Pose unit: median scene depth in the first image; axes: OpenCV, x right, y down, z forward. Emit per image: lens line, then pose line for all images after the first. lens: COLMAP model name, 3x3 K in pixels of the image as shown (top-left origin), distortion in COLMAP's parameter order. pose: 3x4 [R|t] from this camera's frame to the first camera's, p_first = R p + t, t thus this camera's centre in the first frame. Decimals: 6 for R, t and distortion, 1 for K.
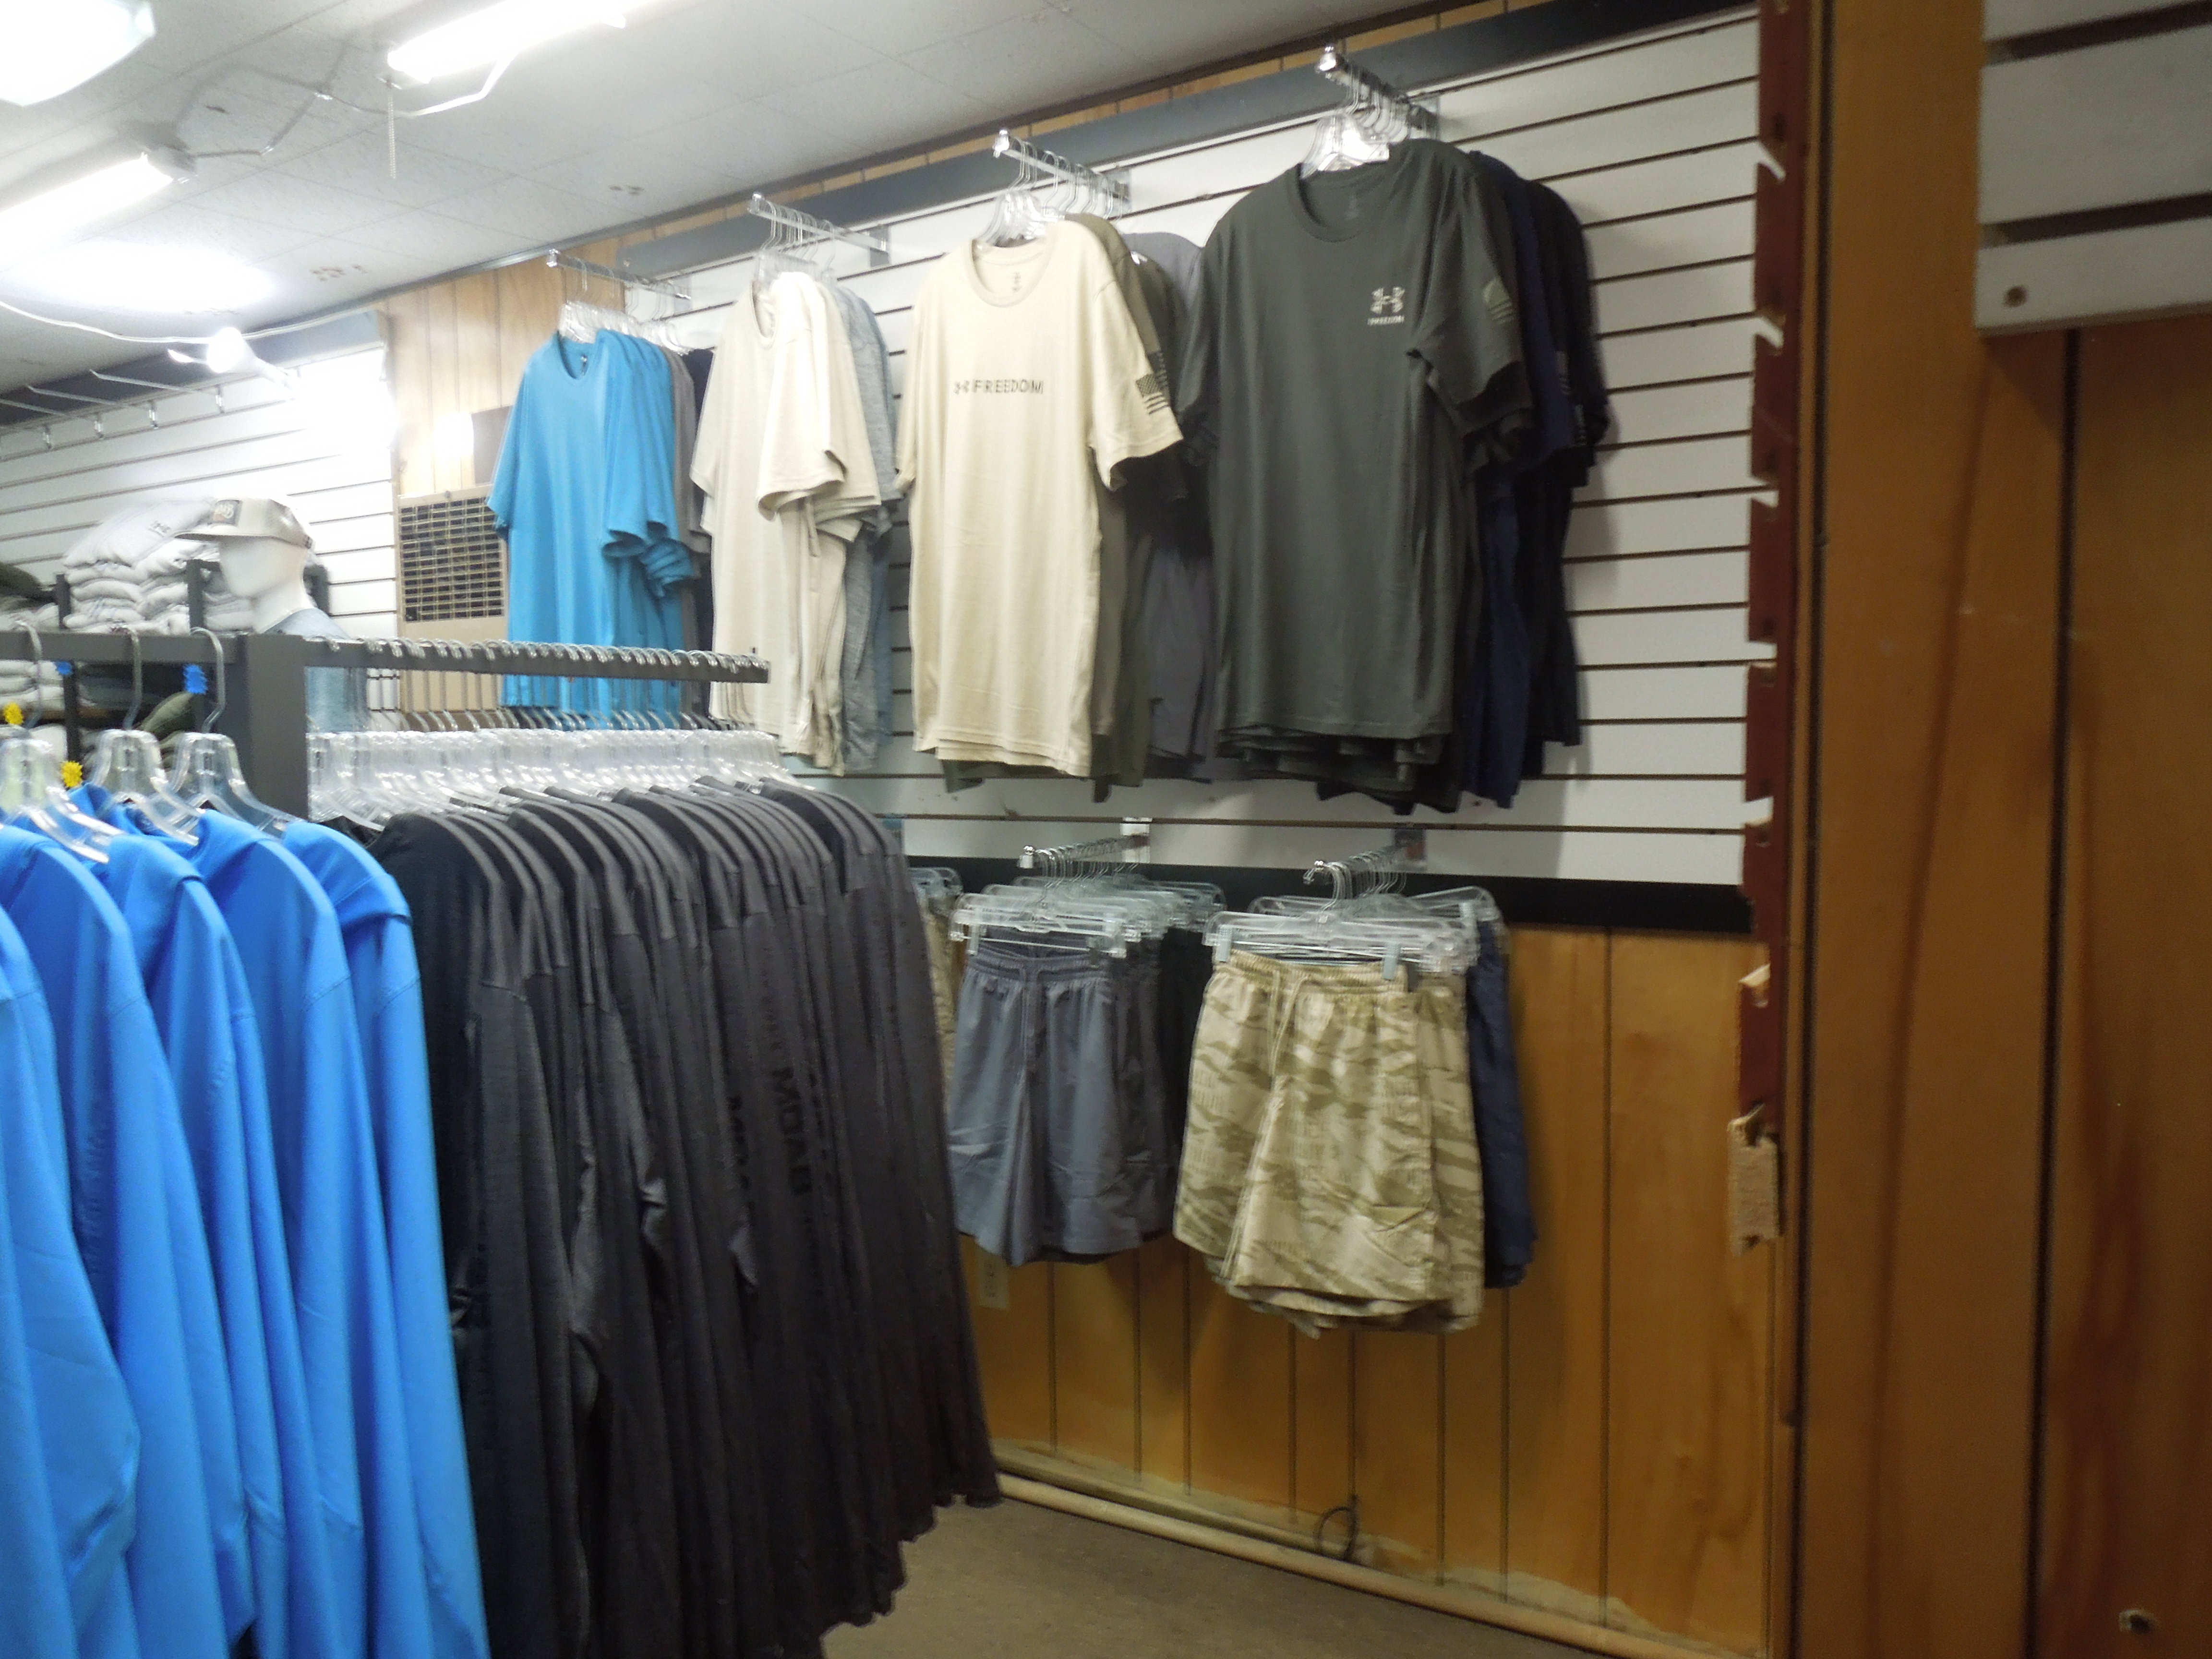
lens RADIAL K [[1617.4, 0, 1101.1], [0, 1617.4, 822.9], [0, 0, 1]] dist [-0.014121, 0.003242]
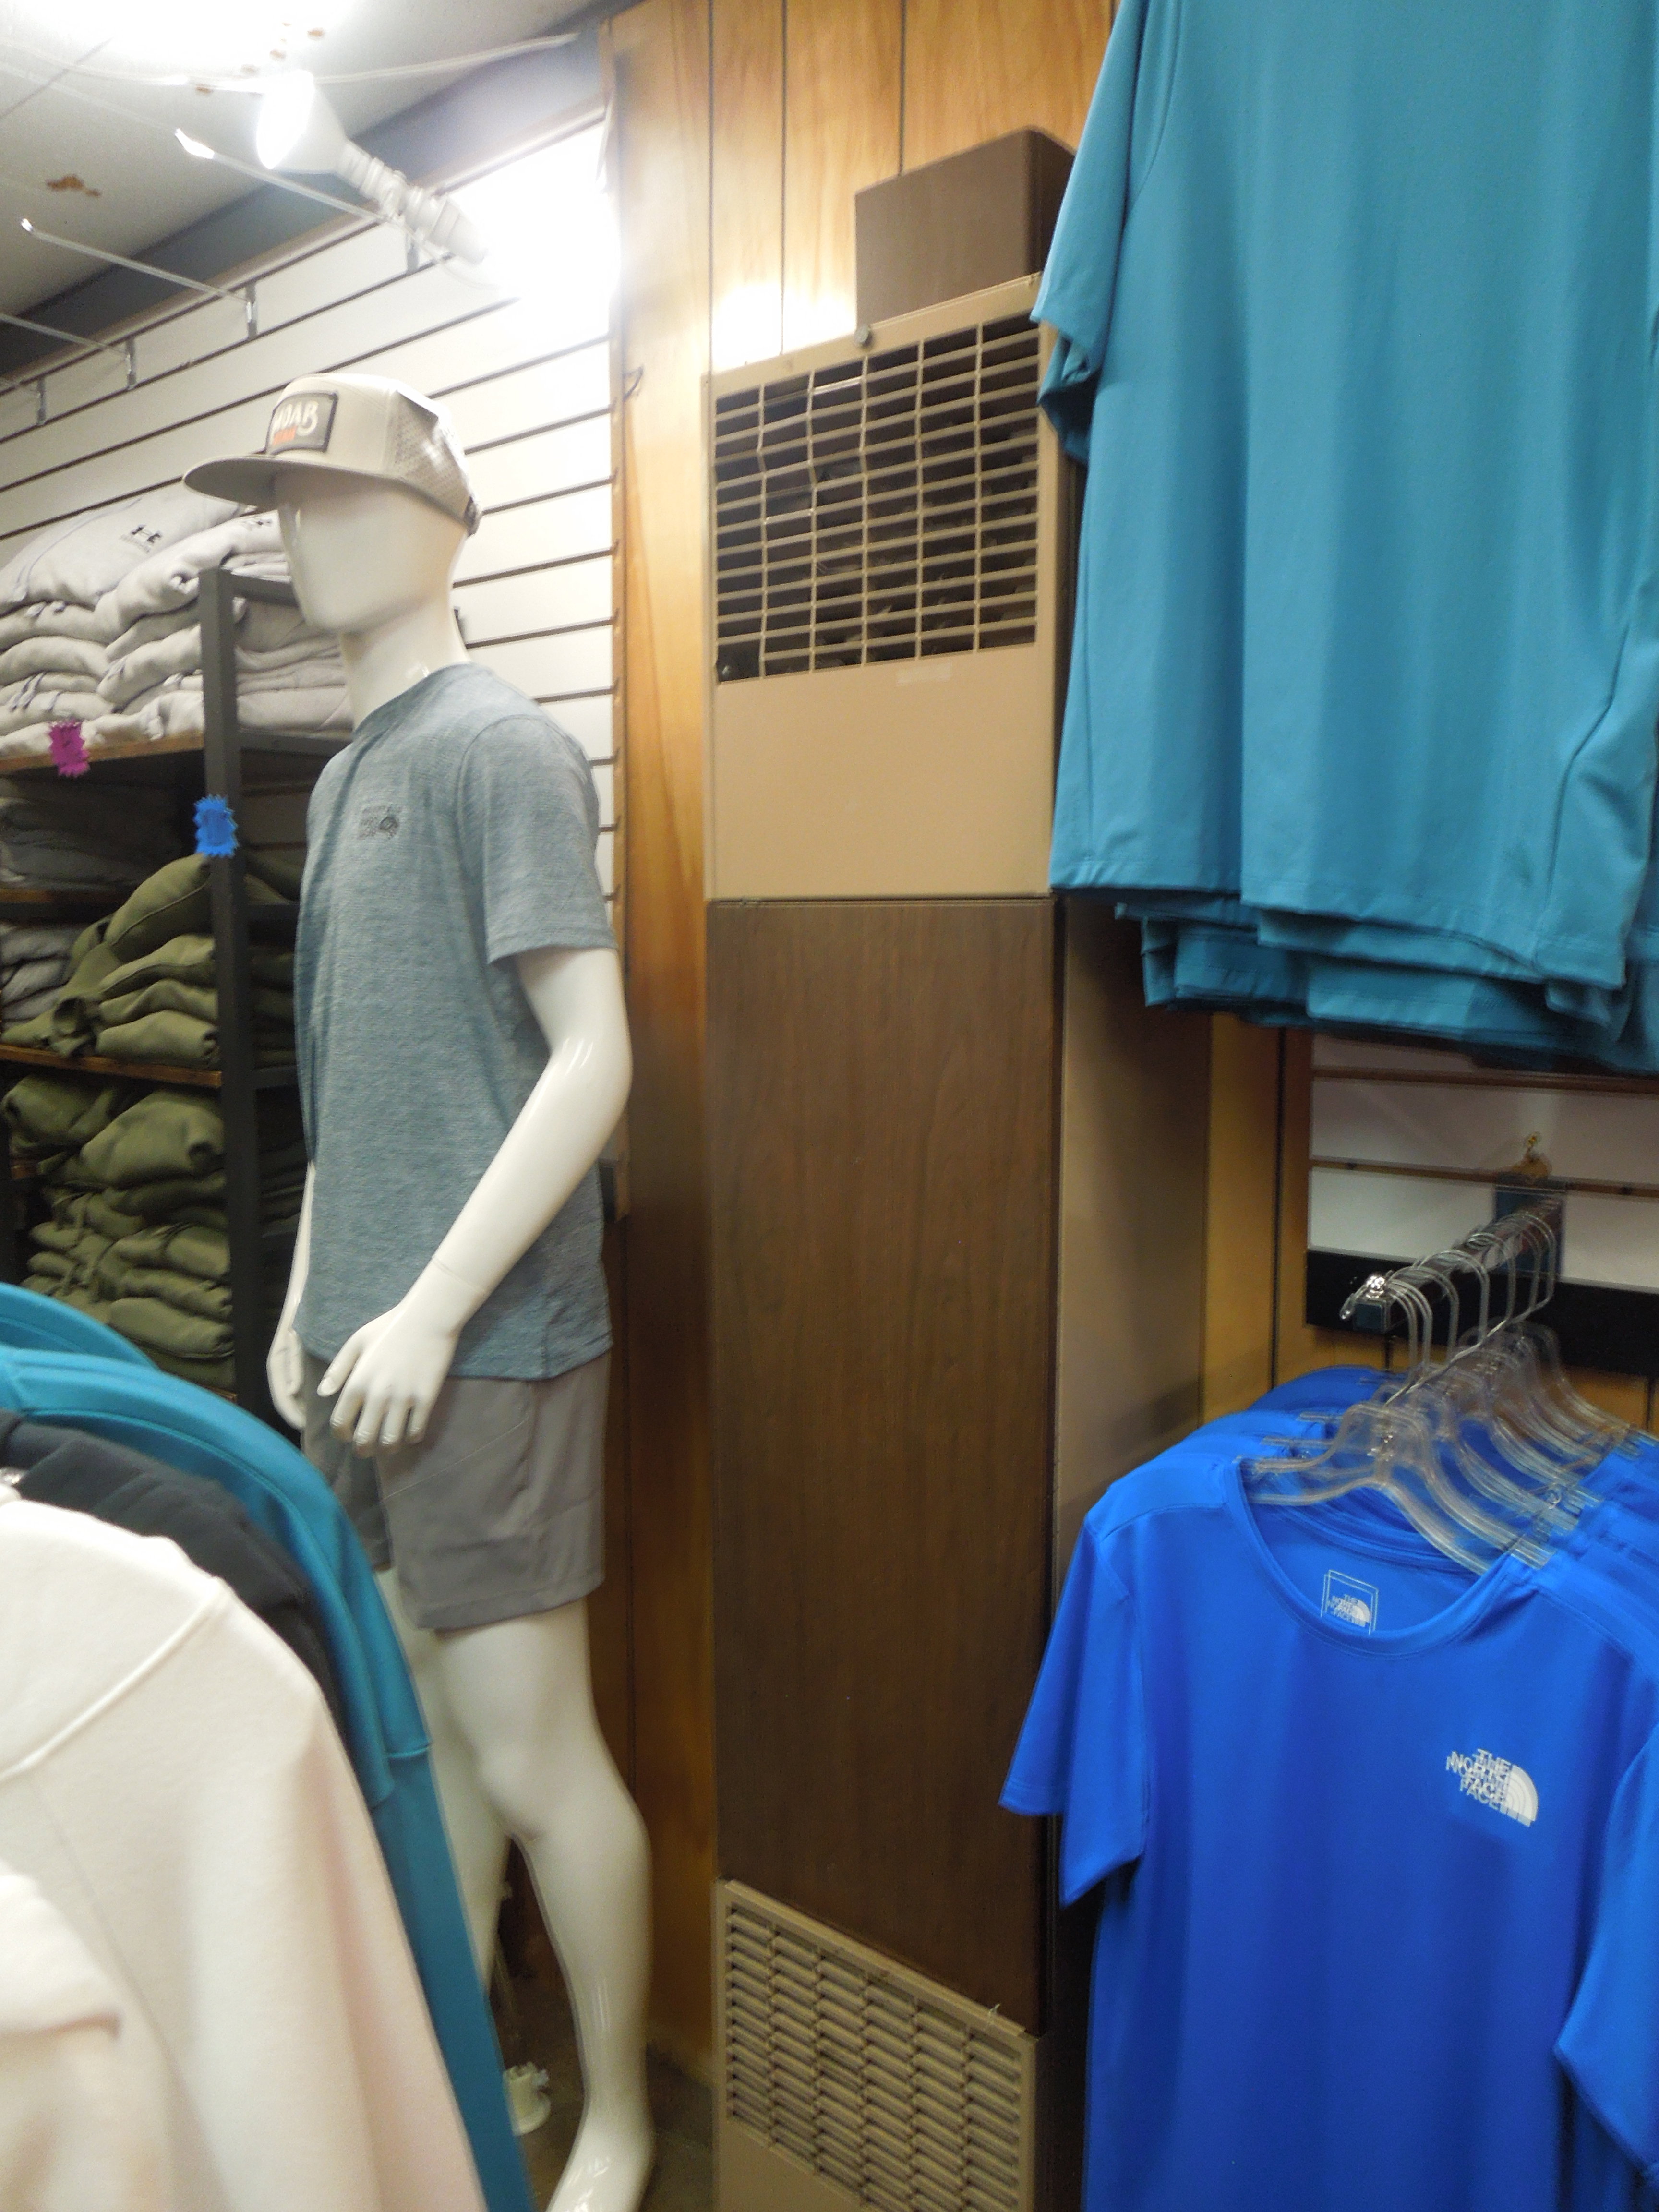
lens RADIAL K [[1617.4, 0, 829.5], [0, 1617.4, 1106.0], [0, 0, 1]] dist [-0.014121, 0.003242]
pose [[0.993460, 0.029792, -0.110222, -0.332941], [-0.024818, 0.998622, 0.046232, -0.033537], [0.111448, -0.043194, 0.992831, 0.551612]]
